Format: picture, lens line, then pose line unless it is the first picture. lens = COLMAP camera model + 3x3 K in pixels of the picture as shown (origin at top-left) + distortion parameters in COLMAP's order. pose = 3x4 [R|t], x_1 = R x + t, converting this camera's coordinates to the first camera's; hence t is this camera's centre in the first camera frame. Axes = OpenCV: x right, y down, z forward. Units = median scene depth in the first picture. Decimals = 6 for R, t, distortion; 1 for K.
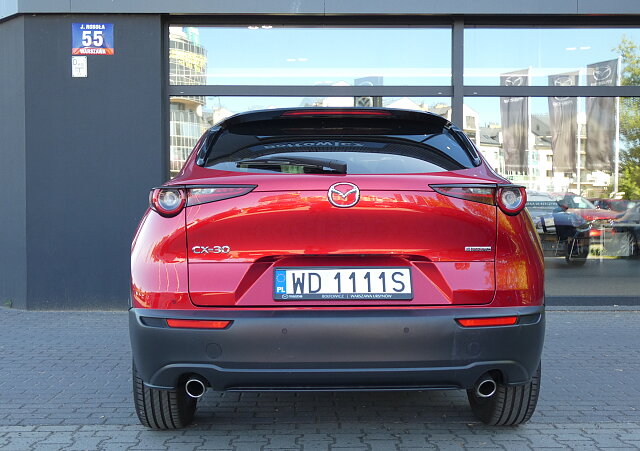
lens RADIAL K [[749.2, 0, 320.5], [0, 749.2, 226.8], [0, 0, 1]] dist [0.029843, 0.000000]
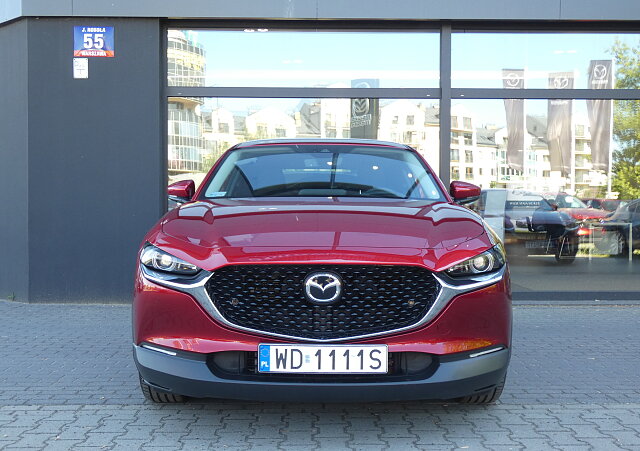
lens RADIAL K [[749.2, 0, 321.7], [0, 749.2, 224.2], [0, 0, 1]] dist [0.029843, 0.000000]
pose [[0.999988, 0.003511, 0.003336, 0.008928], [-0.003501, 0.999989, -0.002969, 0.003879], [-0.003346, 0.002957, 0.999990, -0.037152]]
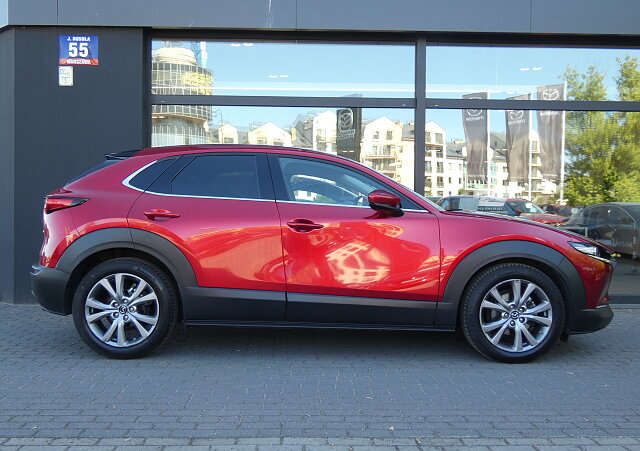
lens RADIAL K [[632.2, 0, 321.4], [0, 632.2, 223.9], [0, 0, 1]] dist [0.005624, 0.000000]
pose [[0.999865, 0.009399, 0.013442, 0.031080], [-0.009353, 0.999950, -0.003459, -0.003593], [-0.013474, 0.003333, 0.999904, 0.097904]]
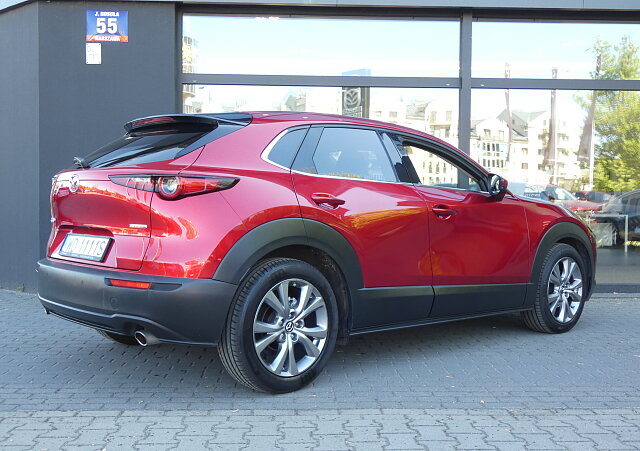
lens RADIAL K [[721.6, 0, 319.8], [0, 721.6, 223.5], [0, 0, 1]] dist [0.018834, 0.000000]
pose [[0.999552, 0.008071, 0.028835, -0.042995], [-0.008373, 0.999911, 0.010346, 0.002264], [-0.028749, -0.010583, 0.999531, 0.019829]]
